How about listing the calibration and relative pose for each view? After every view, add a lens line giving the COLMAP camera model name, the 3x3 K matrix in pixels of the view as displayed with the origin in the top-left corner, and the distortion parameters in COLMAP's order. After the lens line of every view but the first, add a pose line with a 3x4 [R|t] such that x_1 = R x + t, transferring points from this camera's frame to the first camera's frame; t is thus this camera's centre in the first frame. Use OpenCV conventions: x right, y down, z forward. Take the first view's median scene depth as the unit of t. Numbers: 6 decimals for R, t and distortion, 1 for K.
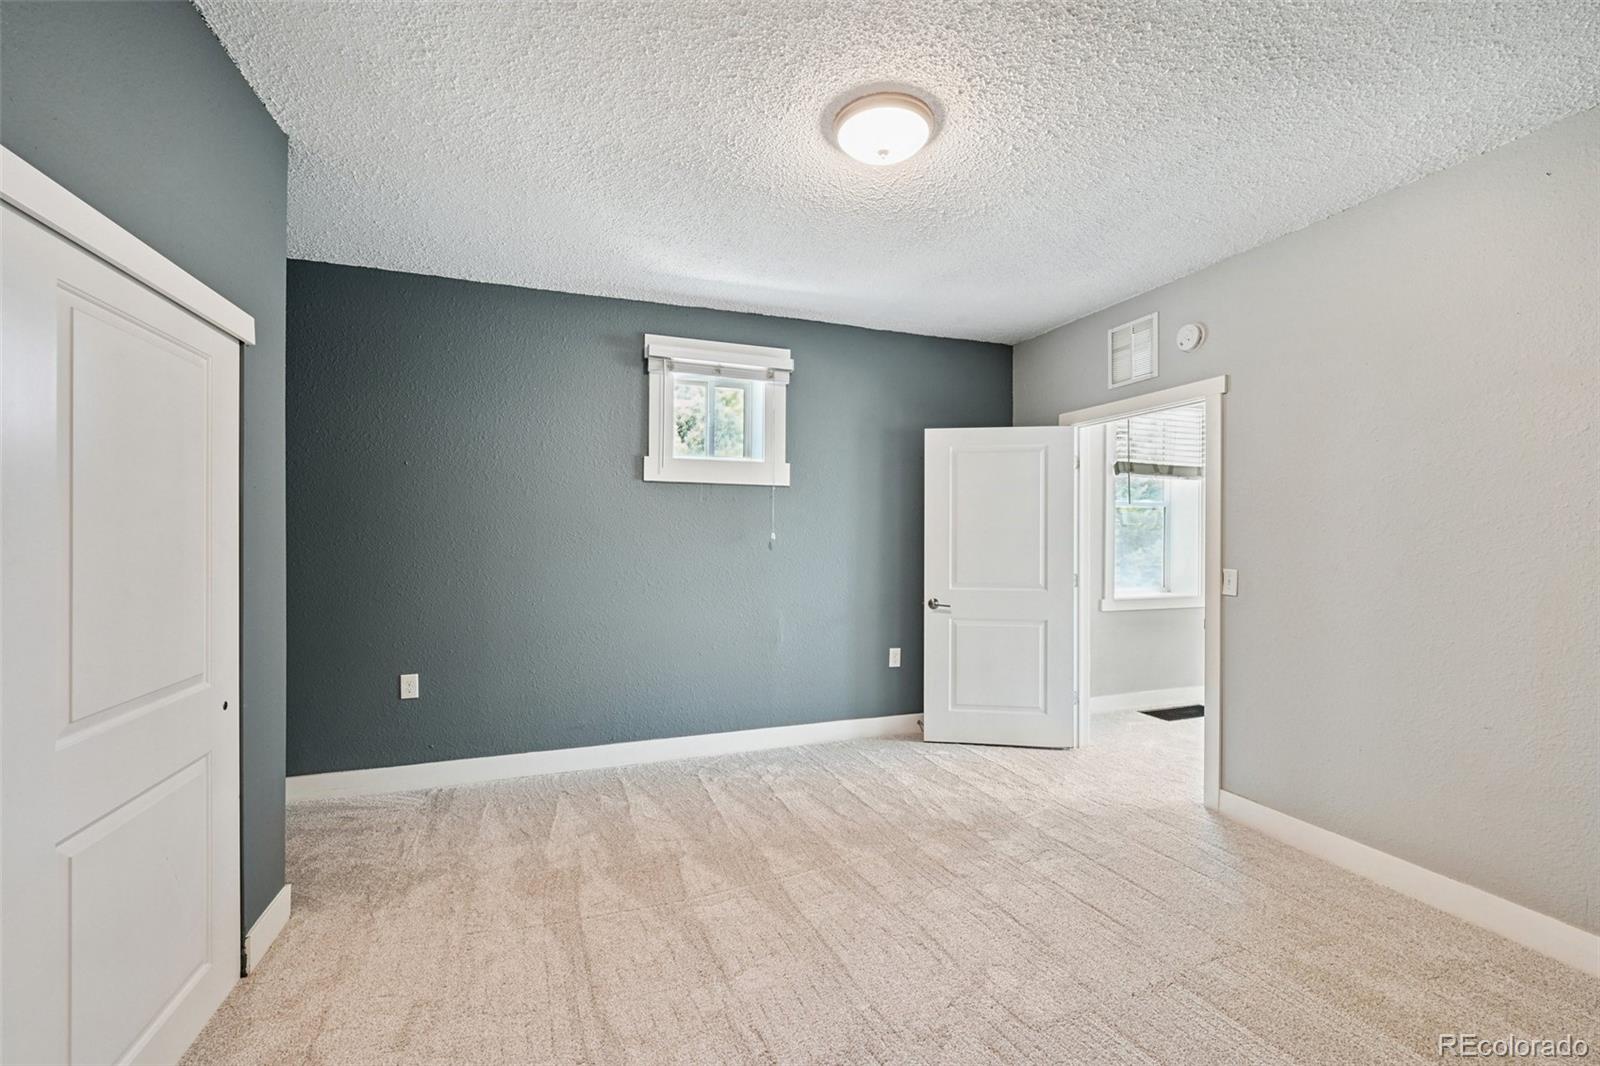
lens RADIAL K [[659.4, 0, 800.0], [0, 659.4, 533.0], [0, 0, 1]] dist [-0.000221, -0.000020]
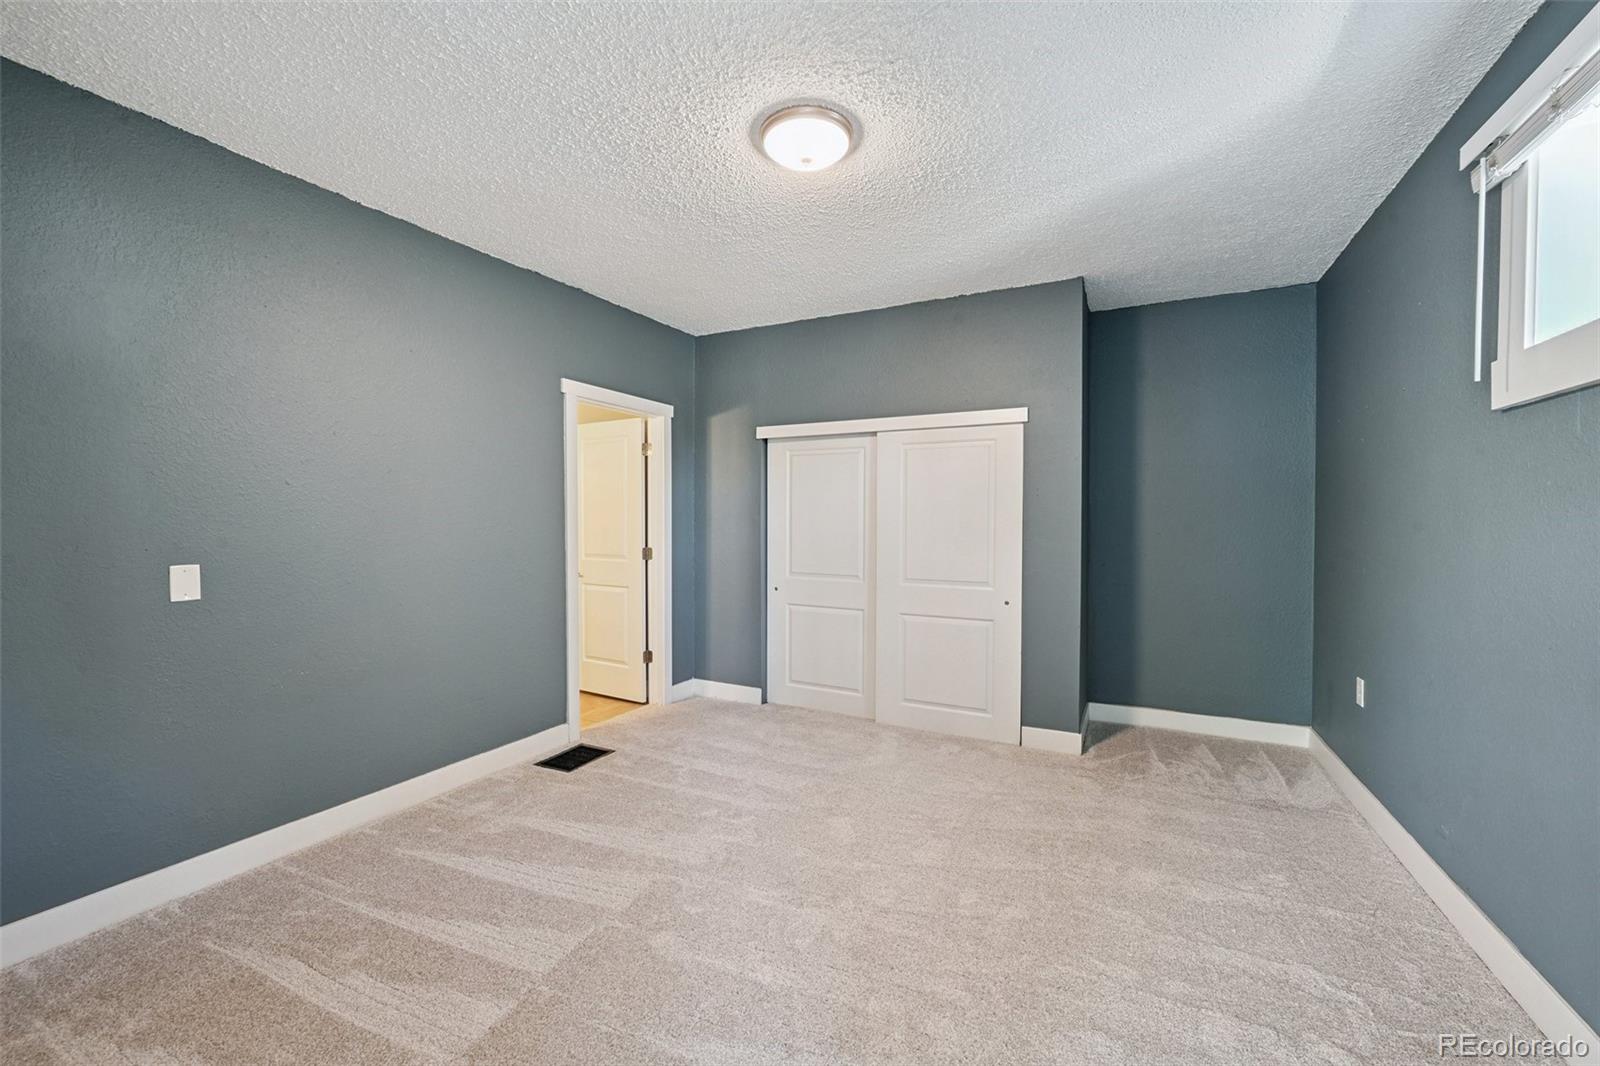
lens RADIAL K [[639.1, 0, 800.0], [0, 639.1, 533.0], [0, 0, 1]] dist [0.000953, 0.000493]
pose [[-0.725851, 0.009392, -0.687788, 0.654574], [-0.002548, 0.999863, 0.016342, 0.008867], [0.687847, 0.013615, -0.725728, 1.344253]]
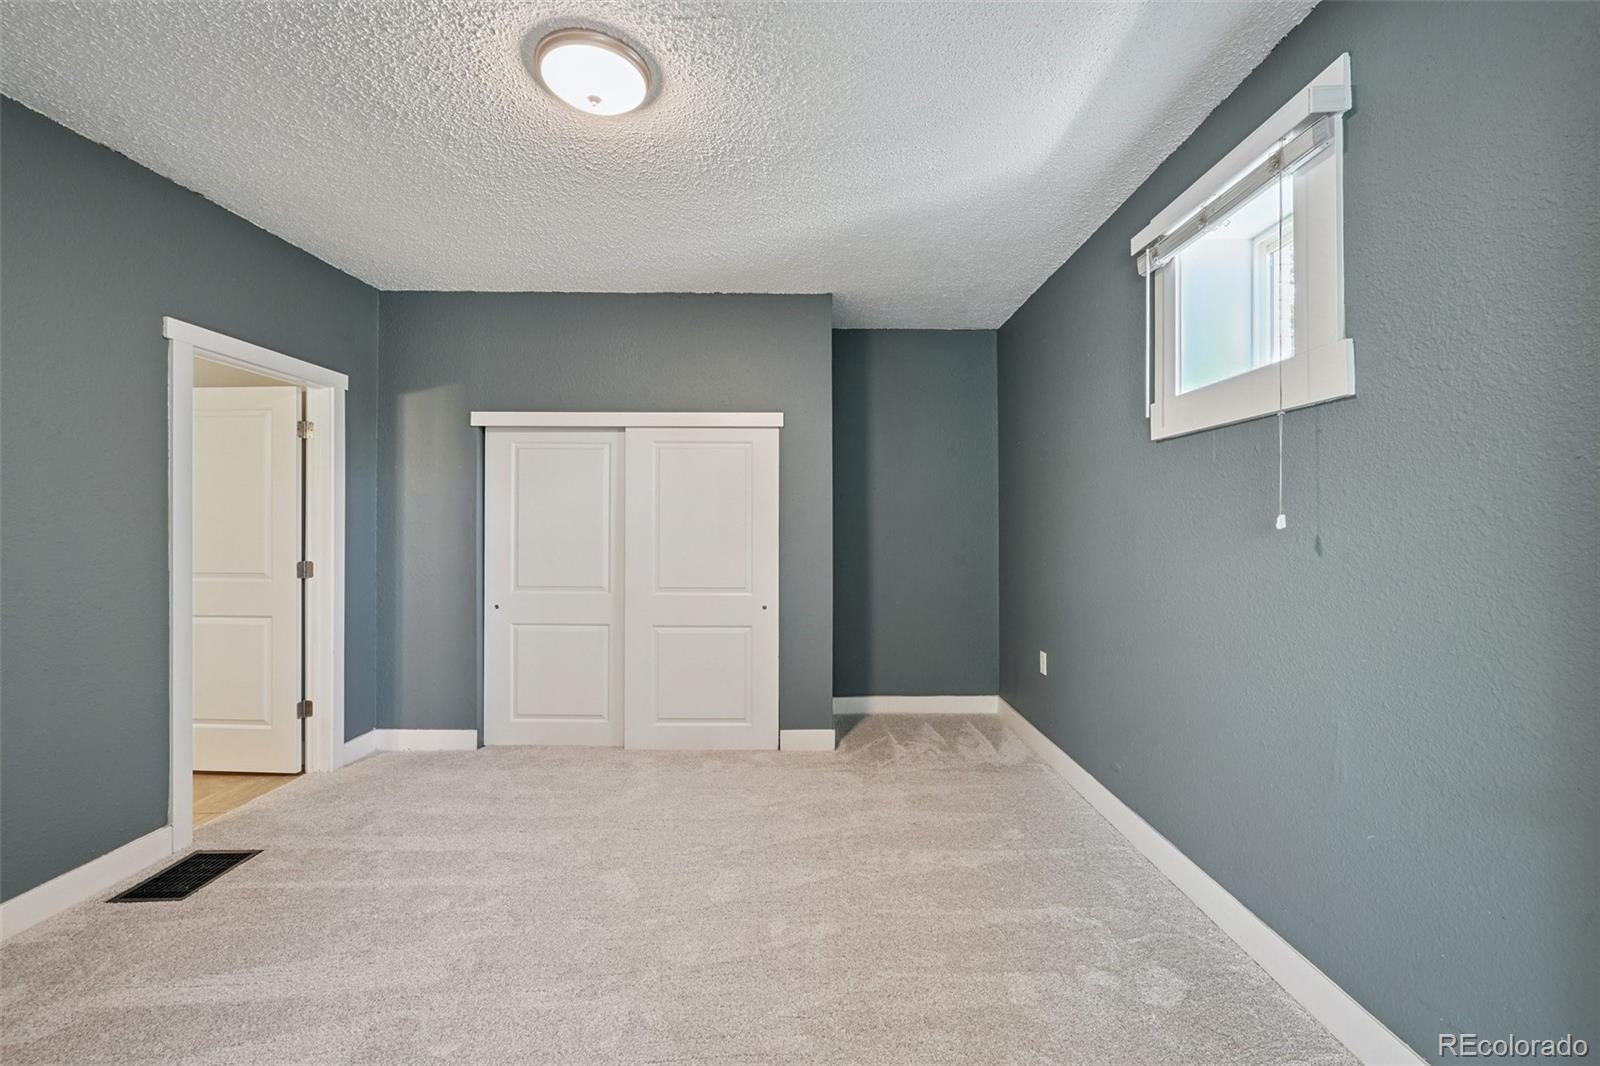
lens RADIAL K [[648.4, 0, 809.7], [0, 648.4, 522.7], [0, 0, 1]] dist [-0.000162, 0.000598]
pose [[-0.326278, -0.006146, -0.945254, 0.666218], [0.000634, 0.999977, -0.006721, 0.008752], [0.945274, -0.002793, -0.326267, 1.201498]]
